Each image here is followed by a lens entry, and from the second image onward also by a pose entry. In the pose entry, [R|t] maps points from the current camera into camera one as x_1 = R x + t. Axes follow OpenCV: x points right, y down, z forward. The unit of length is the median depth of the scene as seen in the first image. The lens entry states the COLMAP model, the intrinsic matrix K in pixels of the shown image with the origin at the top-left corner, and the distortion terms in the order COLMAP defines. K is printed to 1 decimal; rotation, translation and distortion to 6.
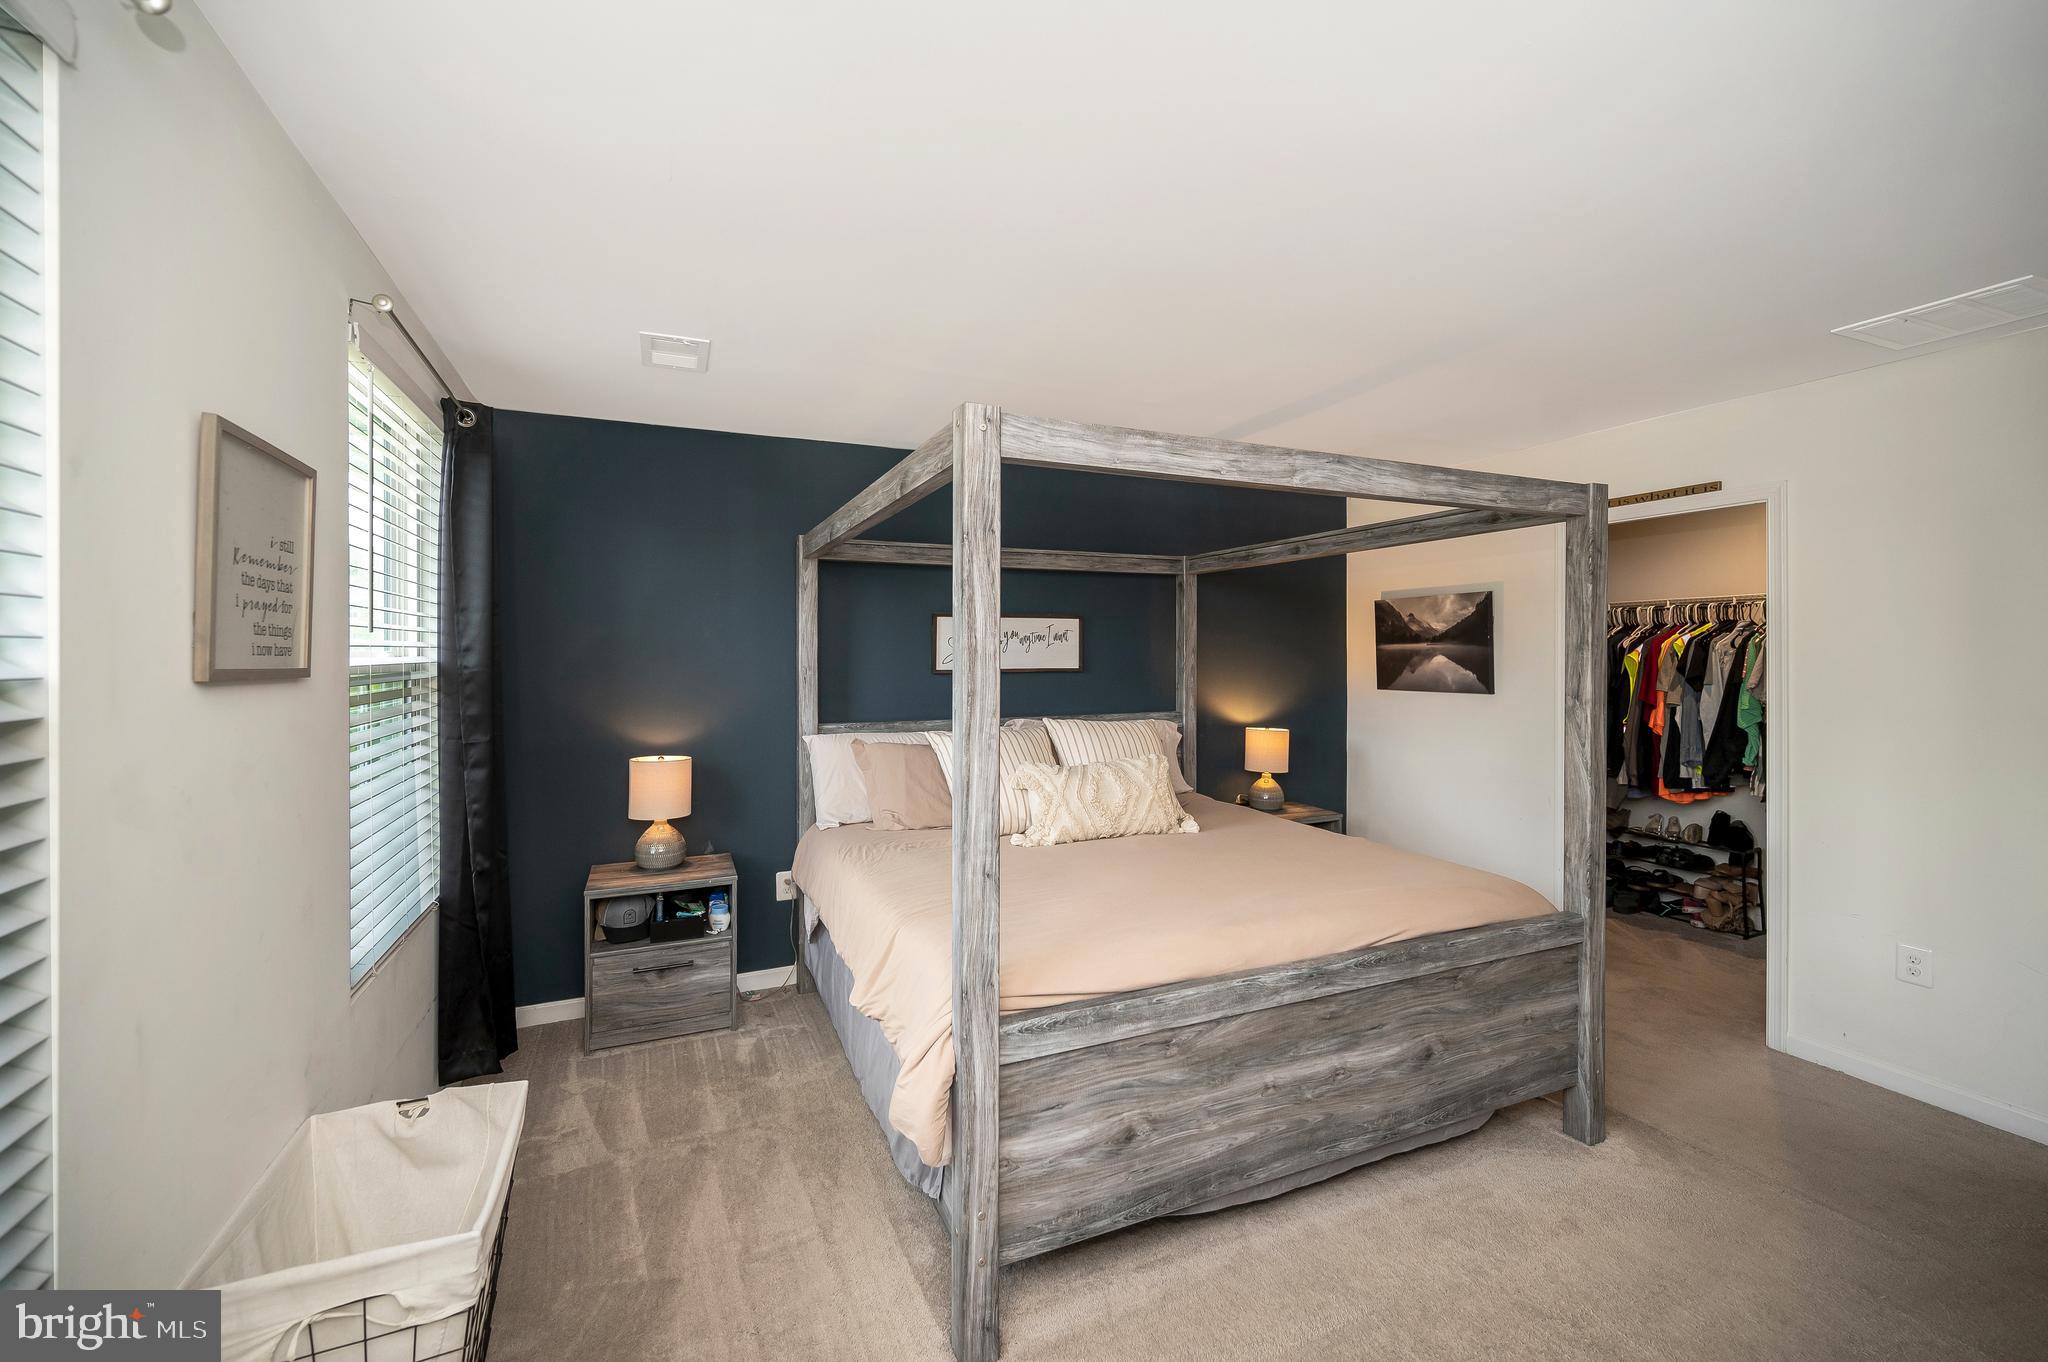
lens RADIAL K [[822.8, 0, 1015.3], [0, 822.8, 654.6], [0, 0, 1]] dist [-0.000524, 0.000048]
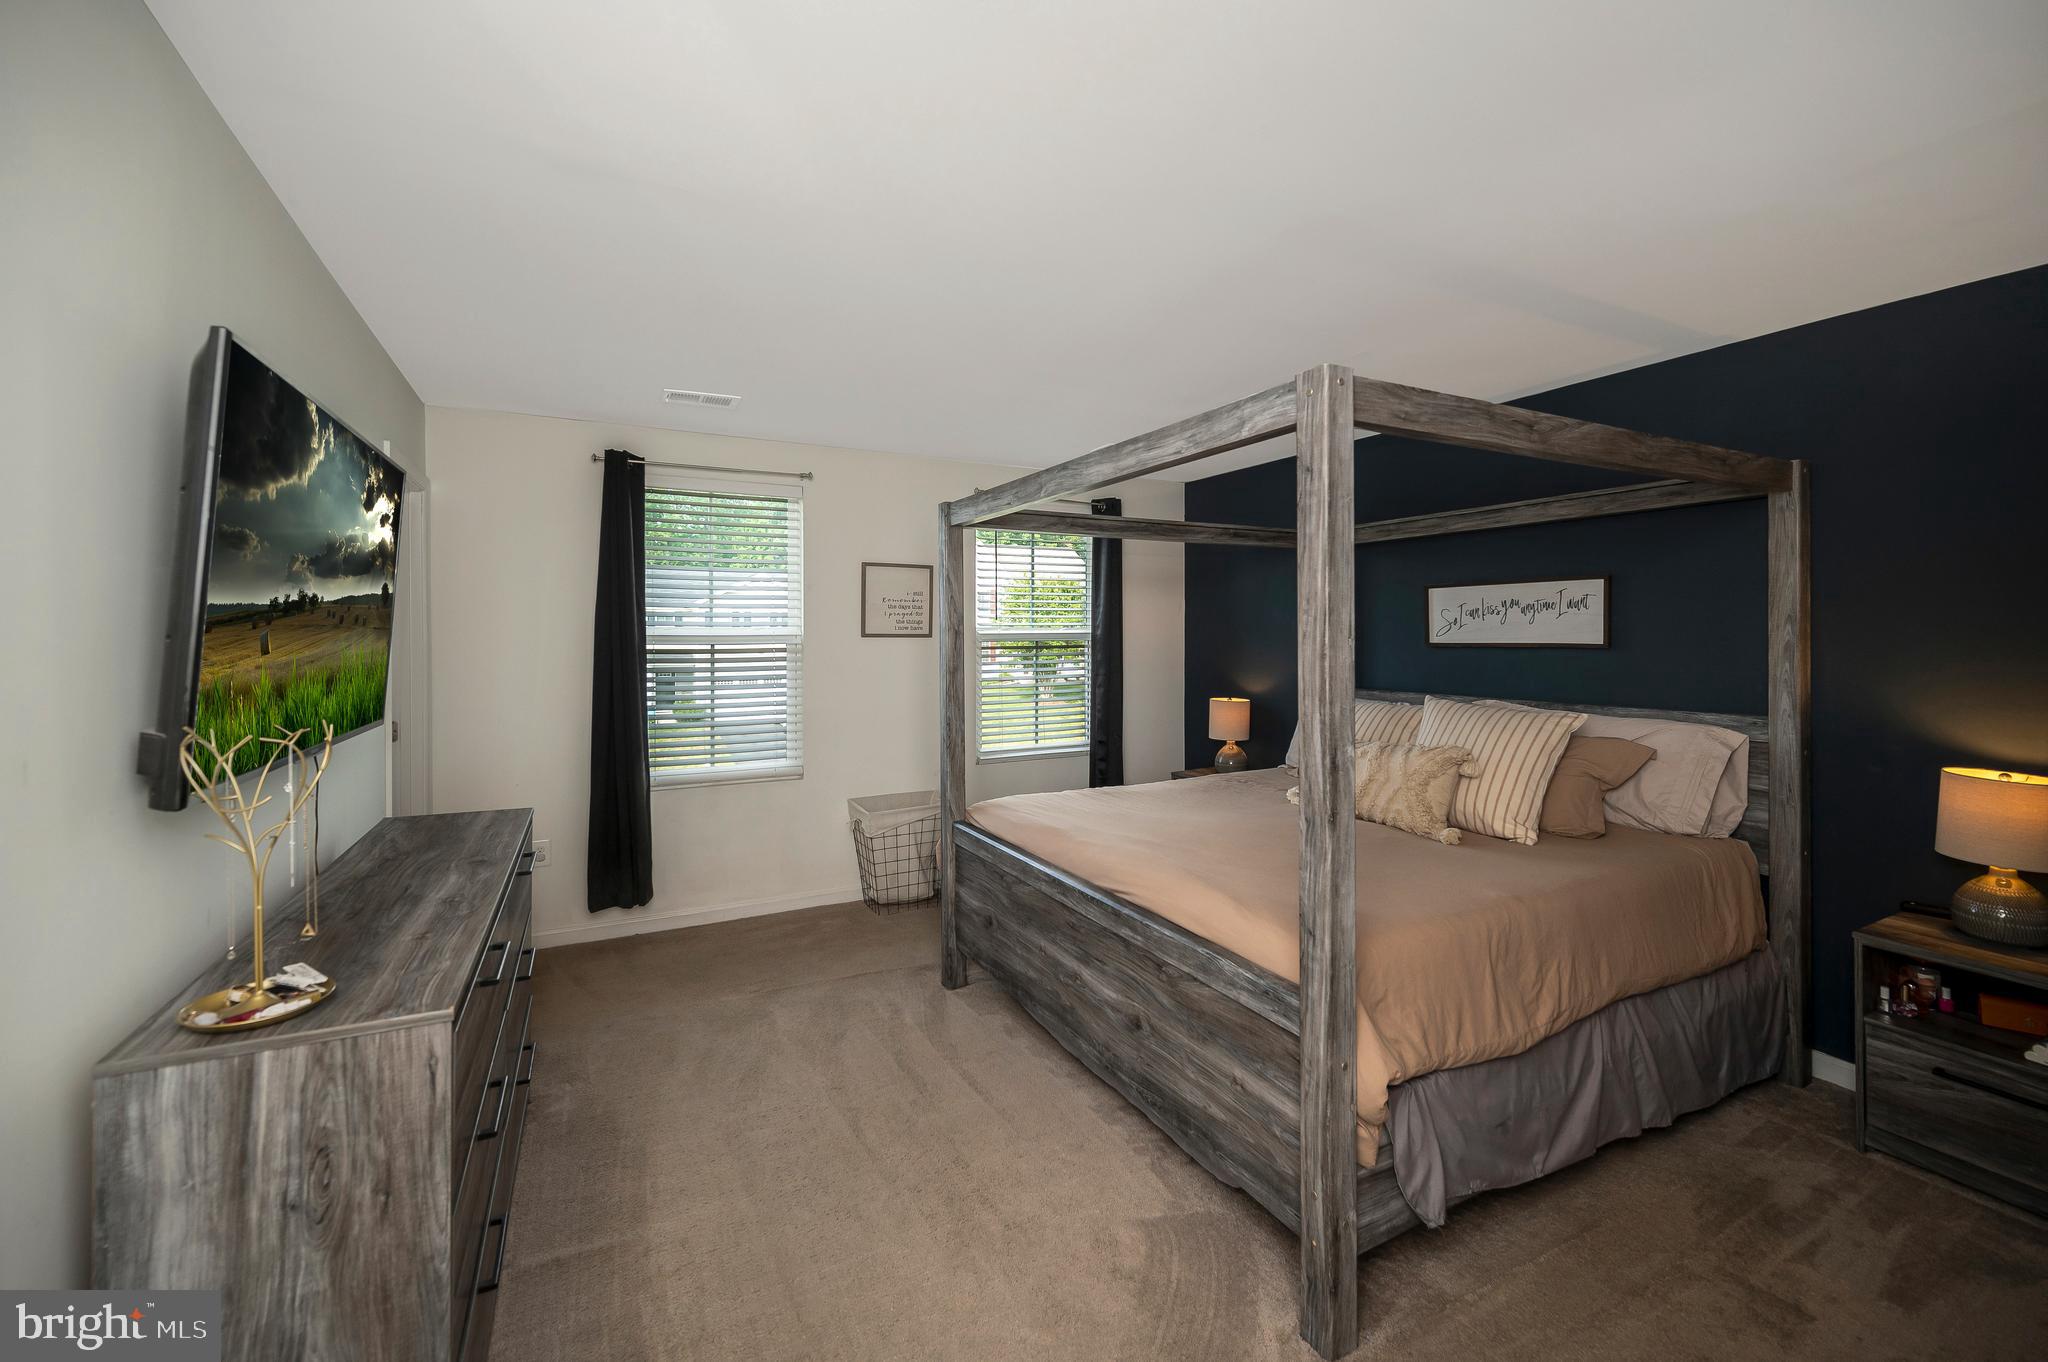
lens RADIAL K [[857.6, 0, 1027.9], [0, 857.6, 634.2], [0, 0, 1]] dist [0.000066, 0.000278]
pose [[0.074827, 0.003255, -0.997191, 1.040384], [0.002716, 0.999990, 0.003468, 0.003885], [0.997193, -0.002968, 0.074817, 0.534844]]
